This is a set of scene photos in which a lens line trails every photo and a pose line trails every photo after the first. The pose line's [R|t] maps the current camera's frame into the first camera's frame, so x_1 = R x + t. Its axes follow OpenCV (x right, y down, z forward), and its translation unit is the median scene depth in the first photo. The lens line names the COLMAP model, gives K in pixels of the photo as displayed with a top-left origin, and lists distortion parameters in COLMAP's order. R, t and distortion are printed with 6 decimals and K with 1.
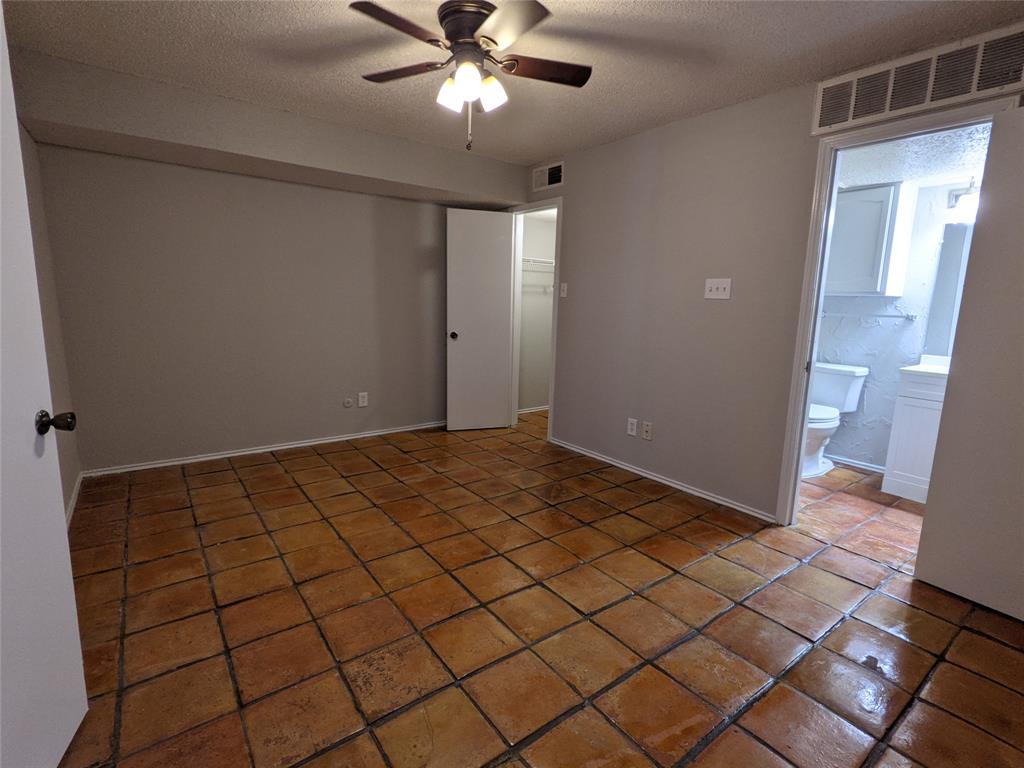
lens RADIAL K [[495.0, 0, 515.0], [0, 495.0, 382.3], [0, 0, 1]] dist [-0.001442, 0.000917]
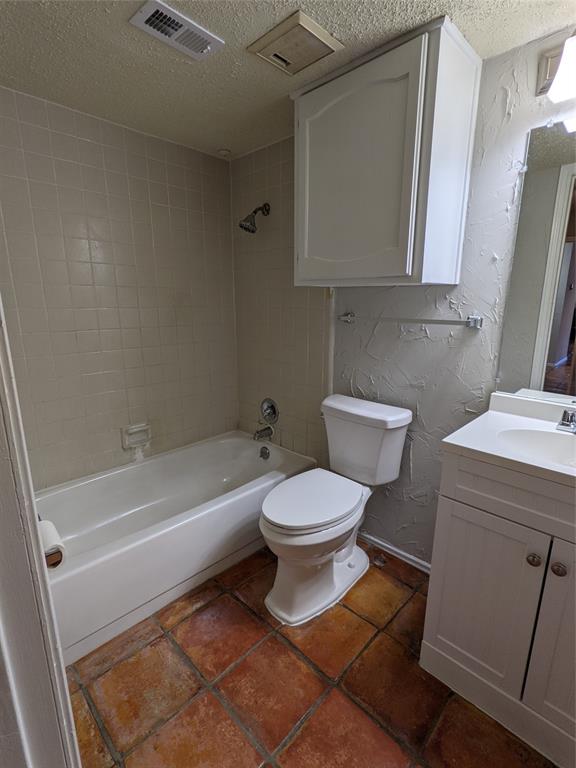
lens RADIAL K [[371.3, 0, 284.8], [0, 371.3, 385.8], [0, 0, 1]] dist [-0.001442, 0.000917]
pose [[0.989823, -0.054232, 0.131563, 0.533353], [0.045648, 0.996680, 0.067412, -0.099076], [-0.134783, -0.060720, 0.989013, 0.615518]]
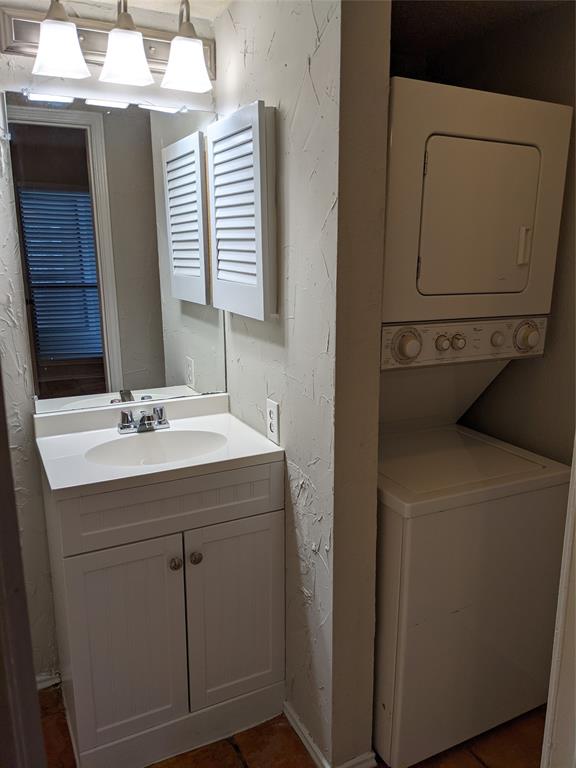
lens RADIAL K [[599.8, 0, 289.0], [0, 599.8, 383.8], [0, 0, 1]] dist [0.005506, -0.000774]
pose [[0.167607, -0.232847, 0.957962, 0.369361], [0.170695, 0.963885, 0.204422, -0.145758], [-0.970964, 0.129257, 0.201299, 0.670016]]
